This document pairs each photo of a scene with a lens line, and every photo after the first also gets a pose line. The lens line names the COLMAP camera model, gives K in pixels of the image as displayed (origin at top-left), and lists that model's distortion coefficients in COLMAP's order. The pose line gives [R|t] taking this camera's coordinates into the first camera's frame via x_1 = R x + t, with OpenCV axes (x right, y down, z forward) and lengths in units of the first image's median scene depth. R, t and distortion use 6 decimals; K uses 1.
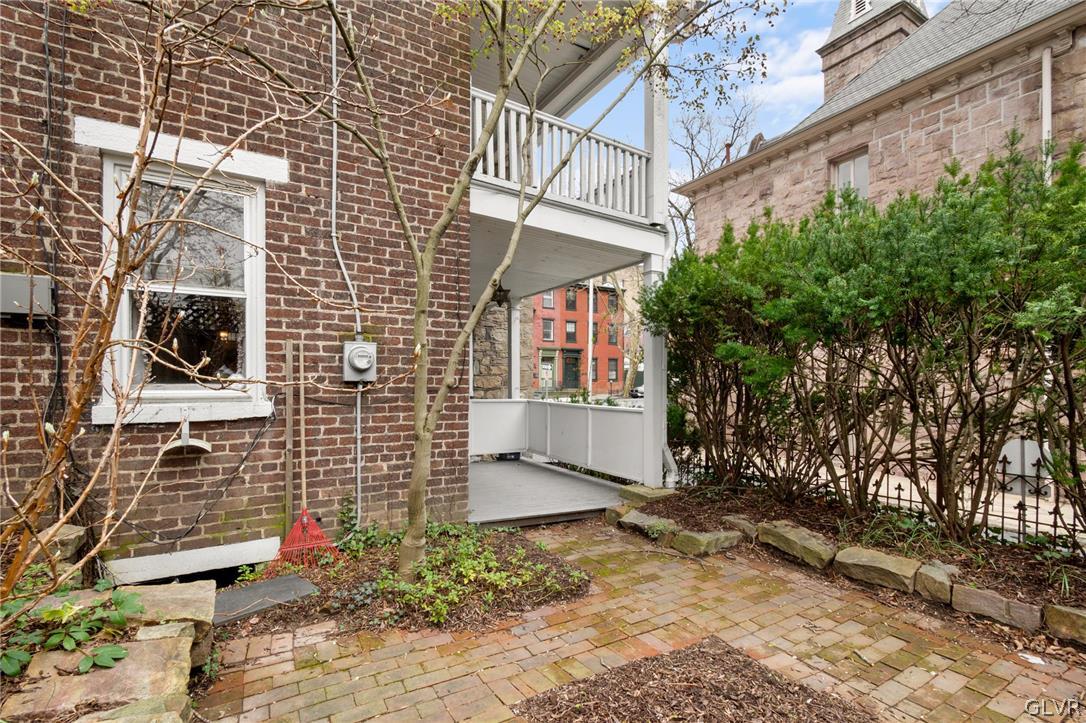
lens RADIAL K [[492.6, 0, 546.4], [0, 492.6, 386.0], [0, 0, 1]] dist [0.004122, -0.001088]
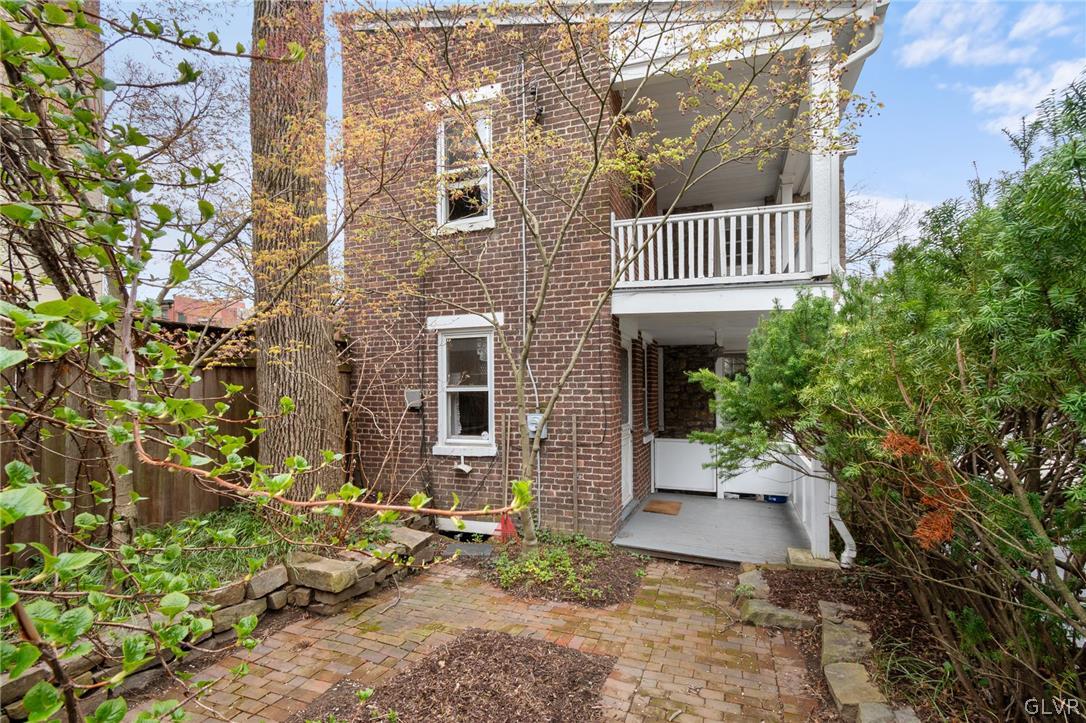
lens RADIAL K [[492.6, 0, 538.1], [0, 492.6, 393.6], [0, 0, 1]] dist [0.004122, -0.001088]
pose [[0.620557, -0.006660, -0.784133, 0.877061], [0.003966, 0.999978, -0.005355, -0.143590], [0.784151, 0.000213, 0.620569, -0.002409]]
